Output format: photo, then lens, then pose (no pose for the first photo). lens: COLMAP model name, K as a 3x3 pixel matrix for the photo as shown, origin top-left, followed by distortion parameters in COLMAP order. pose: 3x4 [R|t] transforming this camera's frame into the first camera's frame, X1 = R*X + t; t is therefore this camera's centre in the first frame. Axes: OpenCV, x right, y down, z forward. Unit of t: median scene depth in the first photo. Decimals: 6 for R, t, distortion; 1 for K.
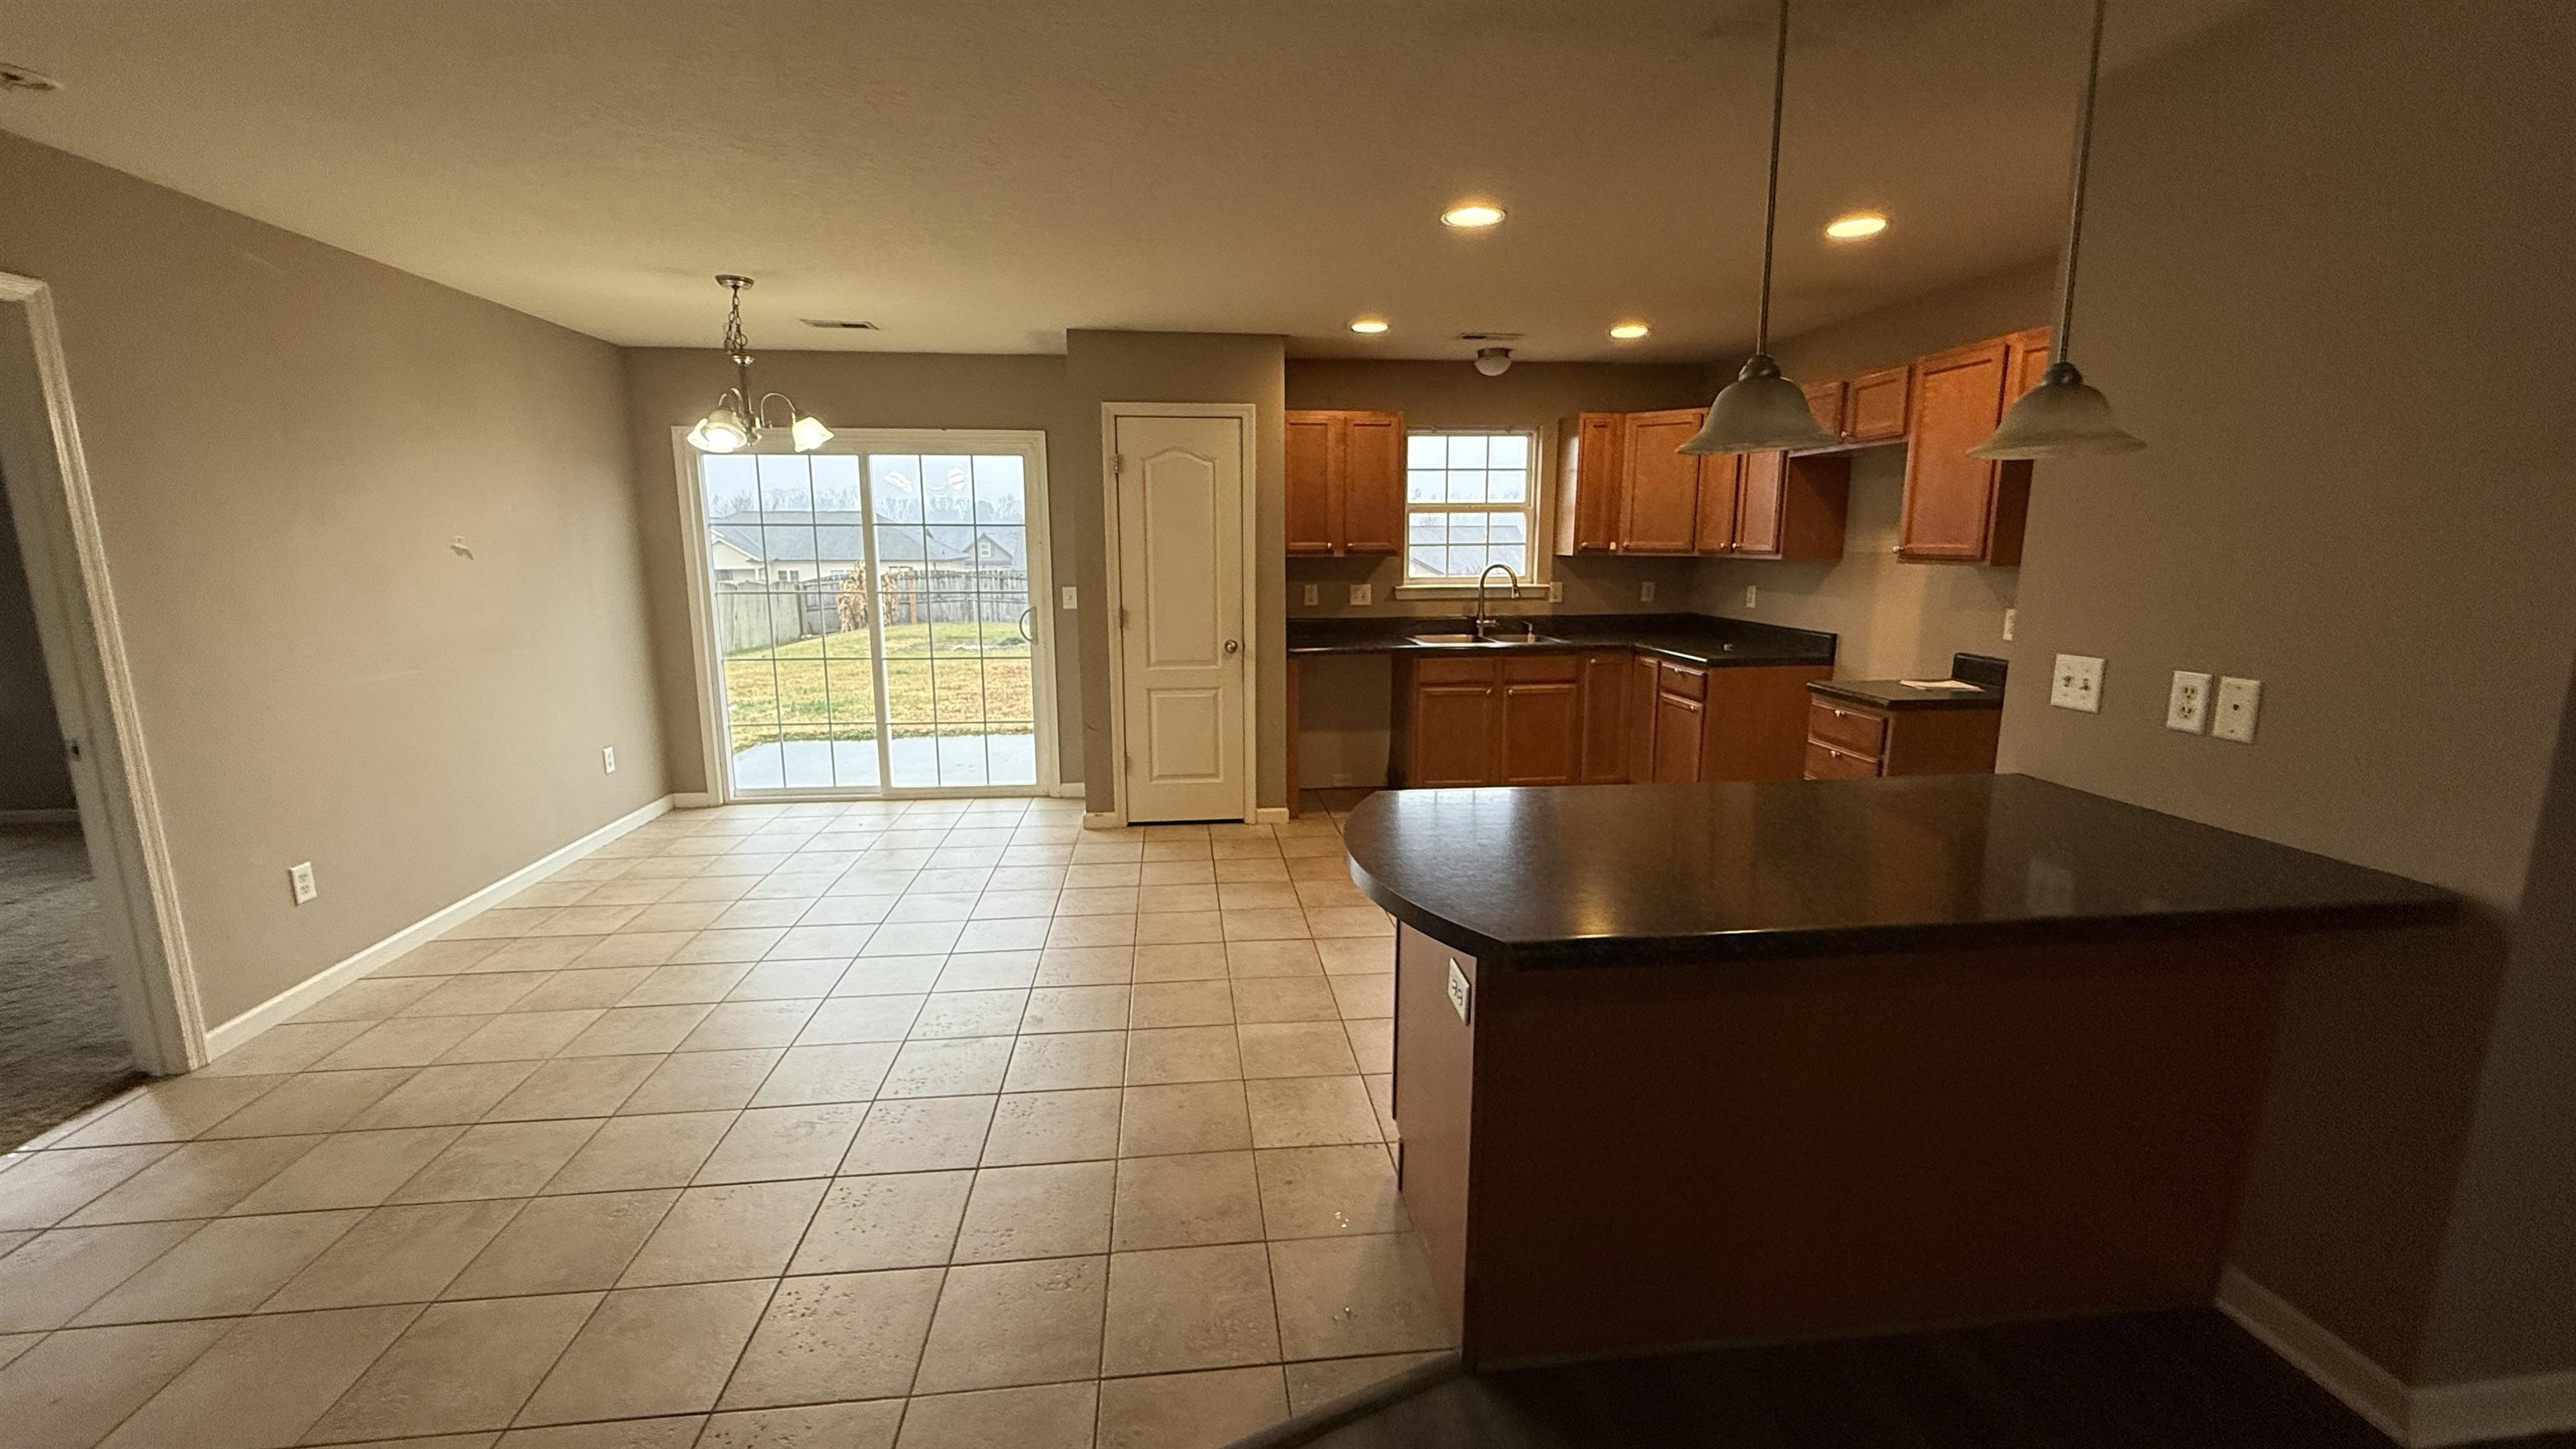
lens RADIAL K [[1019.2, 0, 1287.4], [0, 1019.2, 723.3], [0, 0, 1]] dist [-0.000907, 0.000002]
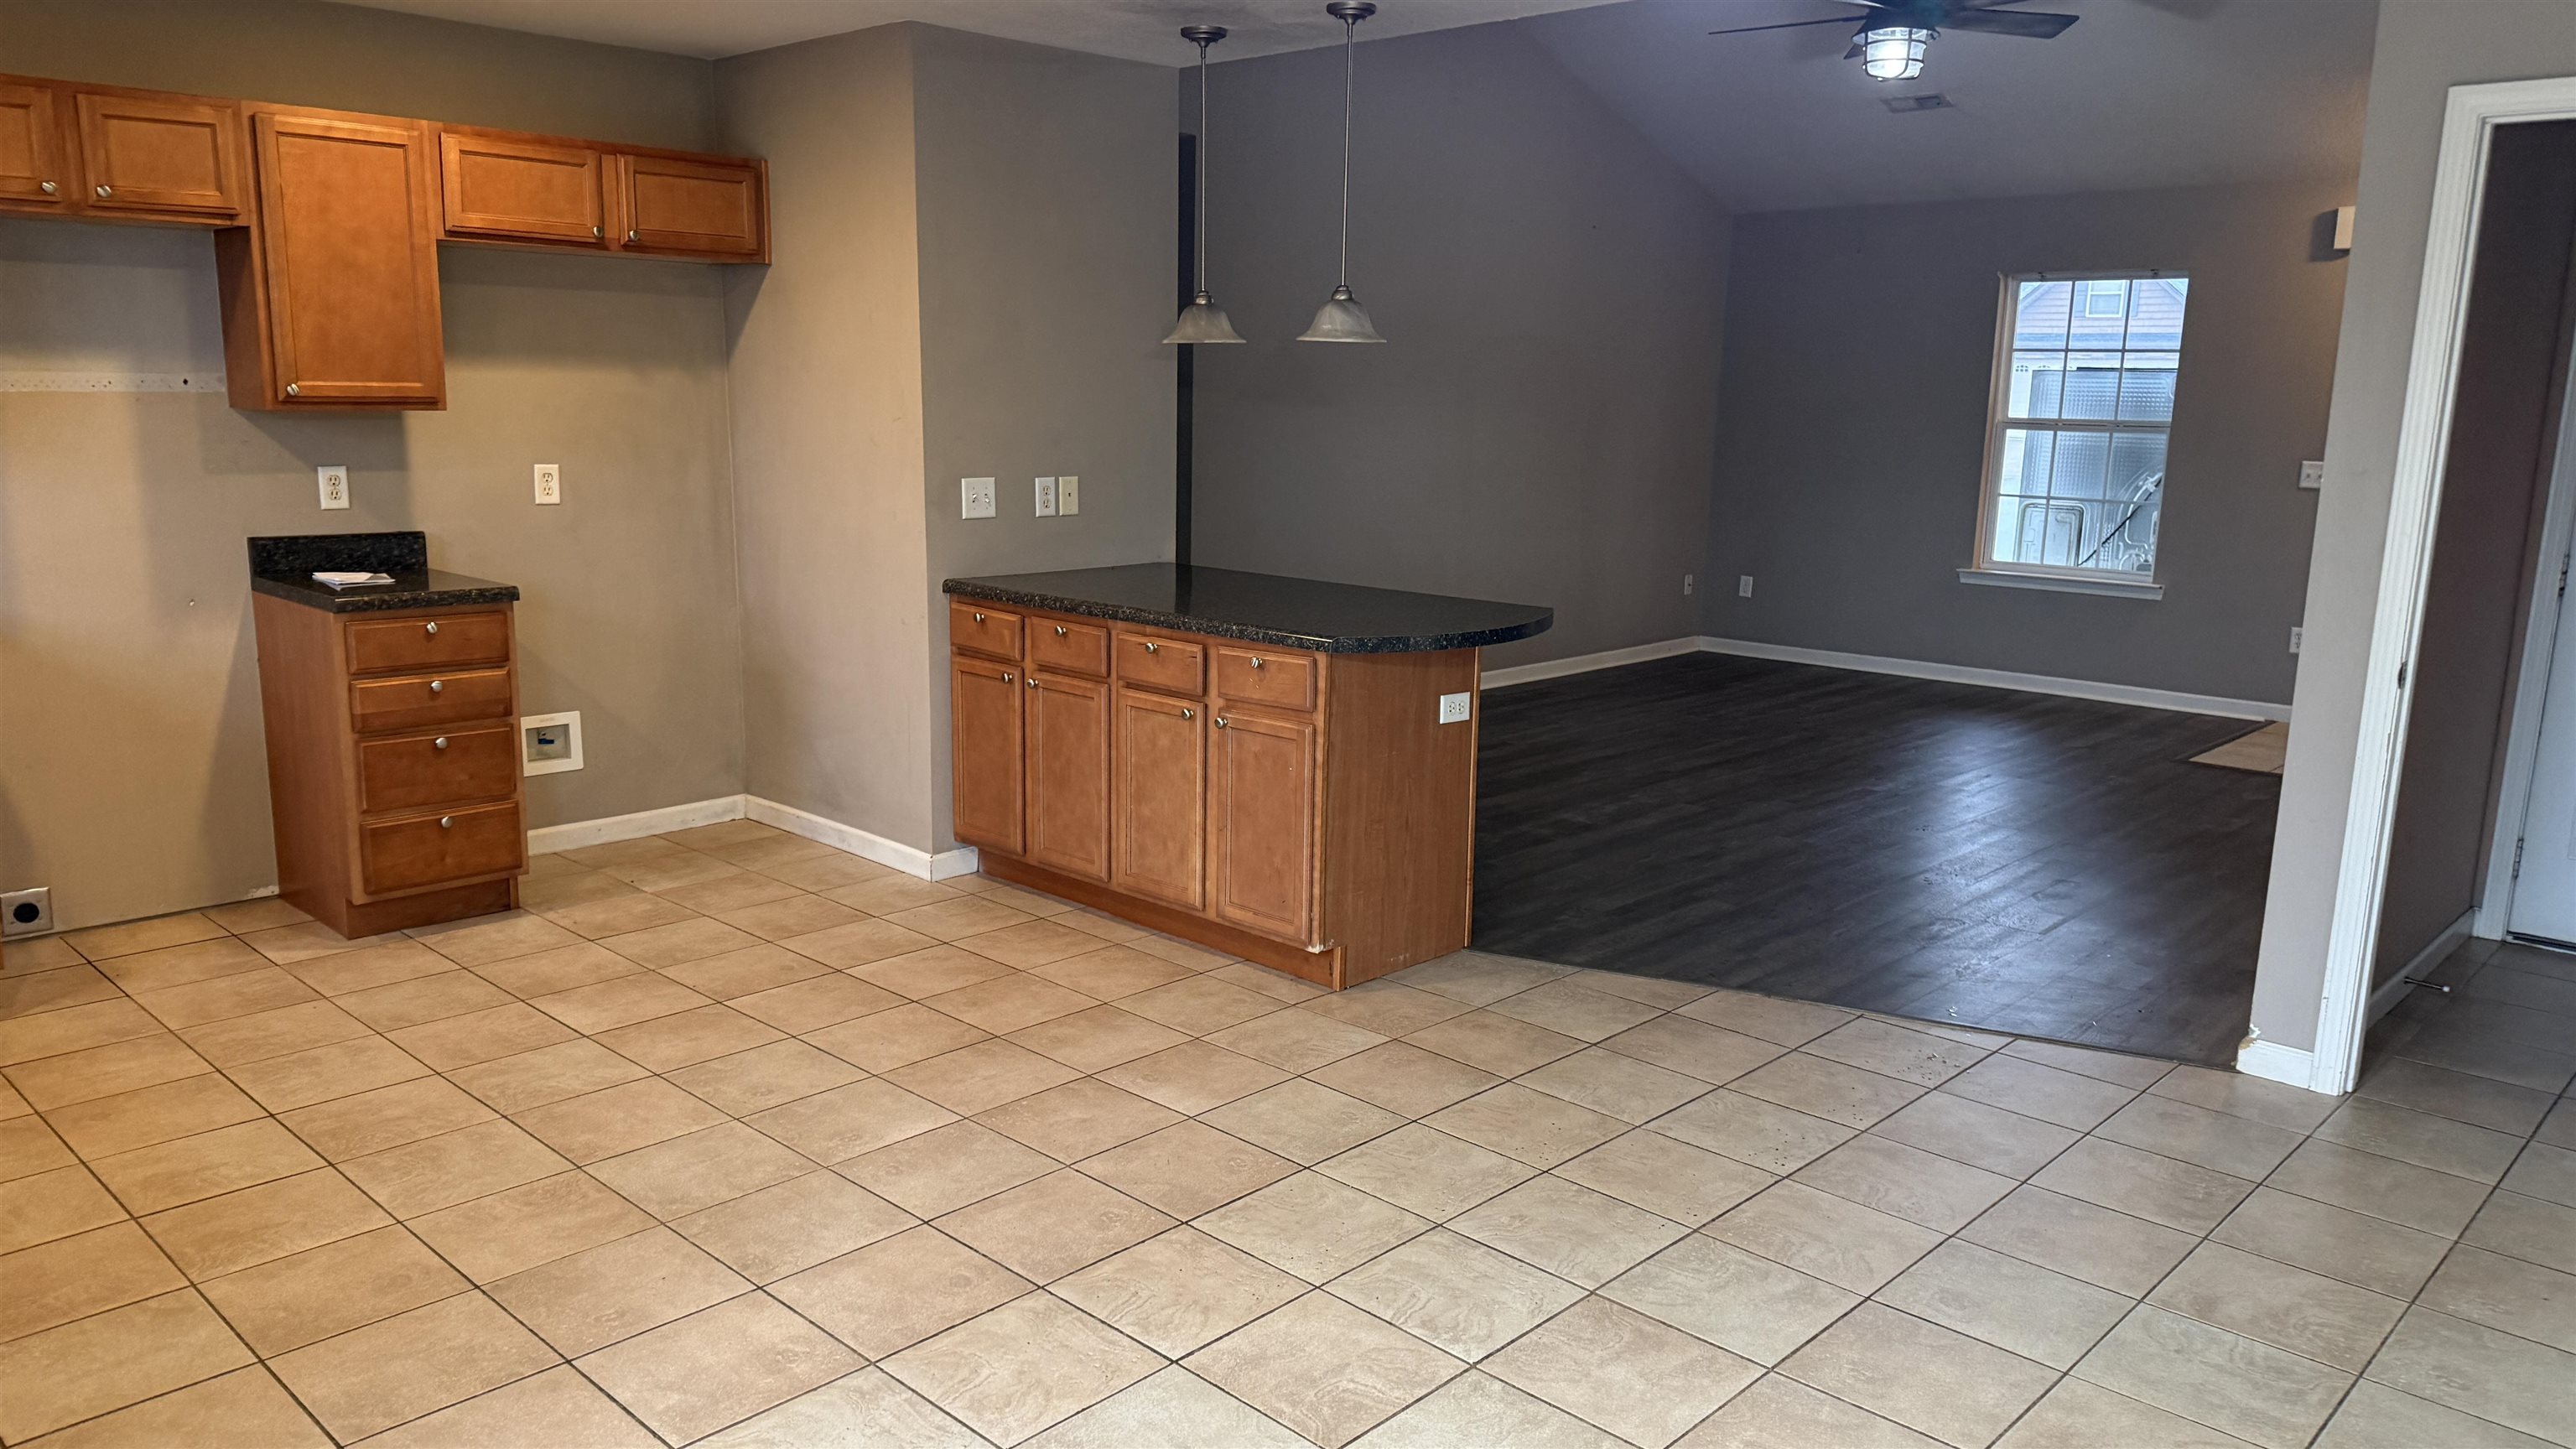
lens RADIAL K [[1787.3, 0, 1284.4], [0, 1787.3, 732.4], [0, 0, 1]] dist [0.006034, -0.000052]
pose [[-0.653440, -0.147049, 0.742558, -1.292426], [0.118149, 0.949116, 0.291923, -0.390712], [-0.747701, 0.278486, -0.602817, 2.226516]]
